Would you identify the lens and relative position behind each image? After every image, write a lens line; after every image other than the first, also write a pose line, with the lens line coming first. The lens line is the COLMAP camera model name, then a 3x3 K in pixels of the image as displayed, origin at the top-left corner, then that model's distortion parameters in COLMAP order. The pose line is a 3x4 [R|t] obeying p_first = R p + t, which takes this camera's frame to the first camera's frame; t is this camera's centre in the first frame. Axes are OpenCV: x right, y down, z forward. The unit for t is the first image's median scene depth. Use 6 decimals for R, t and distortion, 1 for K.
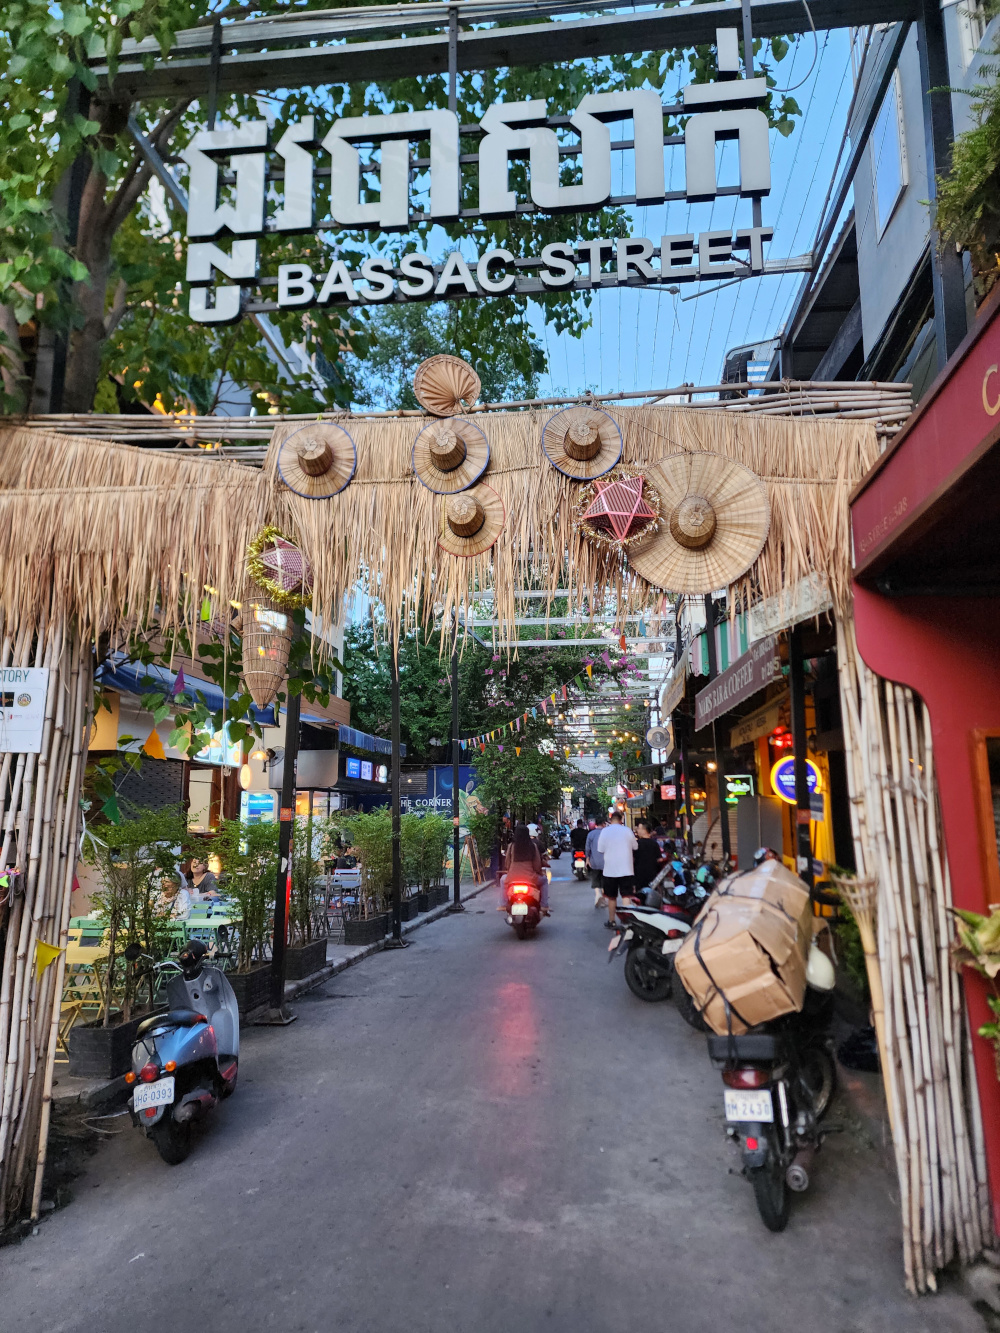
lens RADIAL K [[873.5, 0, 503.2], [0, 873.5, 670.1], [0, 0, 1]] dist [0.028551, -0.003746]
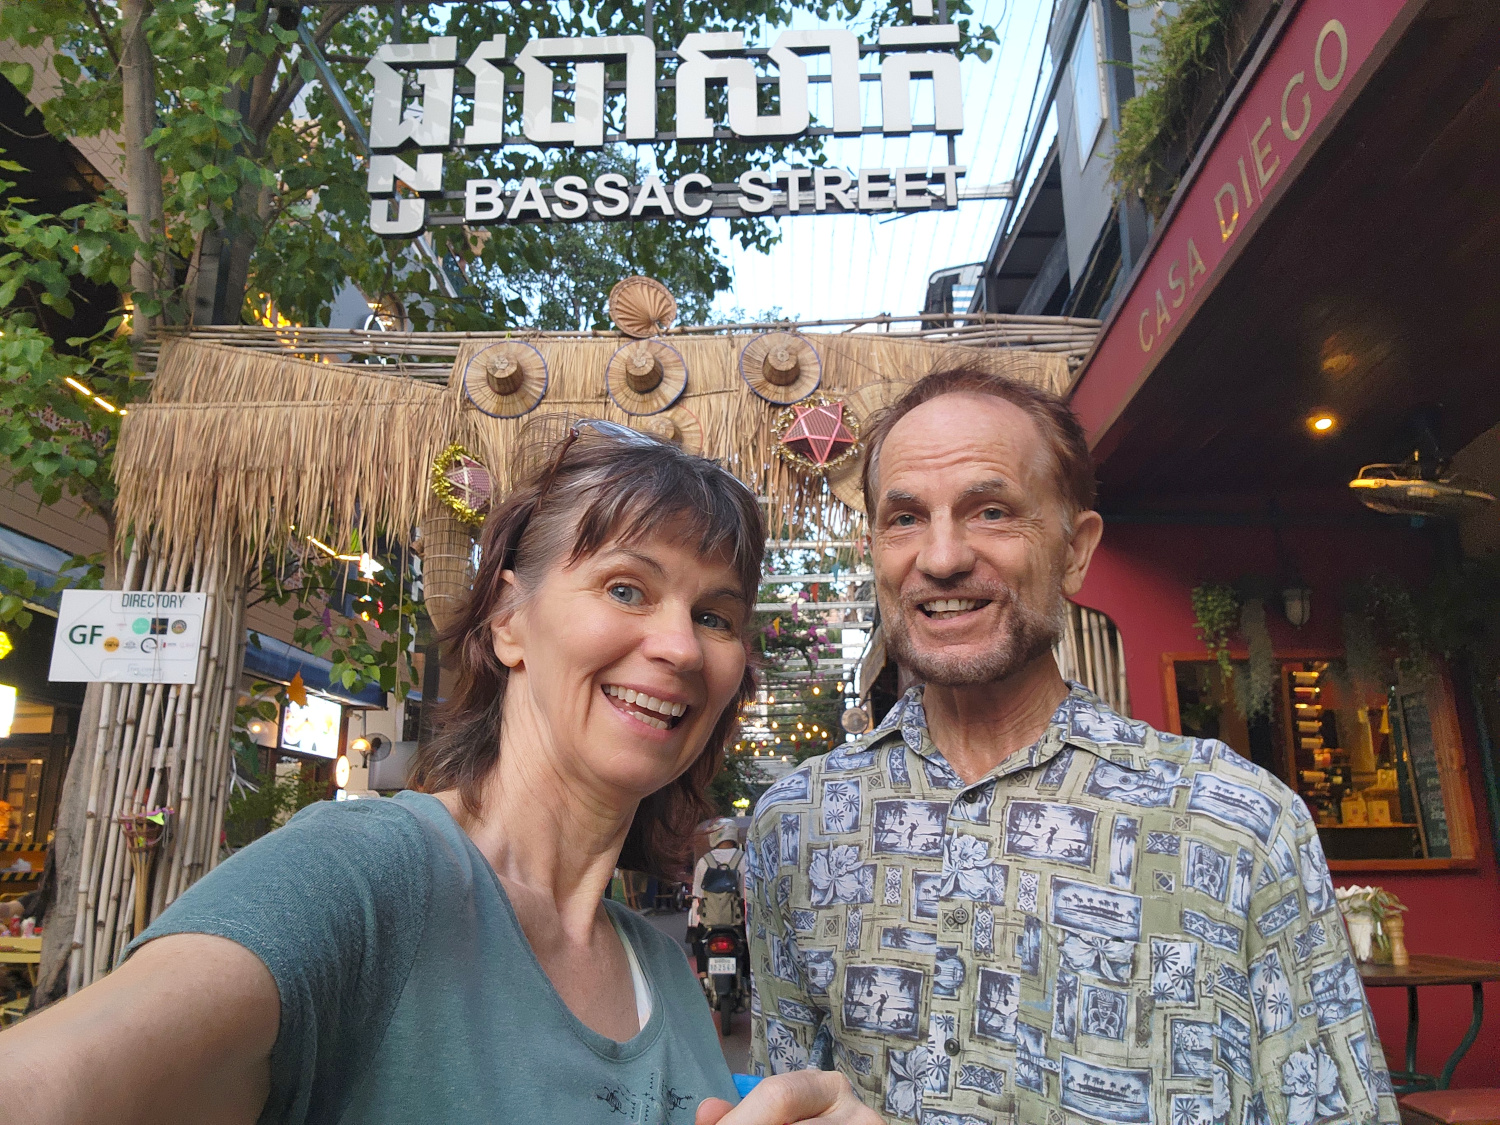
lens RADIAL K [[1112.6, 0, 754.8], [0, 1112.6, 566.7], [0, 0, 1]] dist [0.000533, -0.008925]
pose [[0.996177, 0.010497, 0.086726, -0.042228], [-0.003605, 0.996849, -0.079236, 0.059150], [-0.087284, 0.078621, 0.993076, -0.208794]]
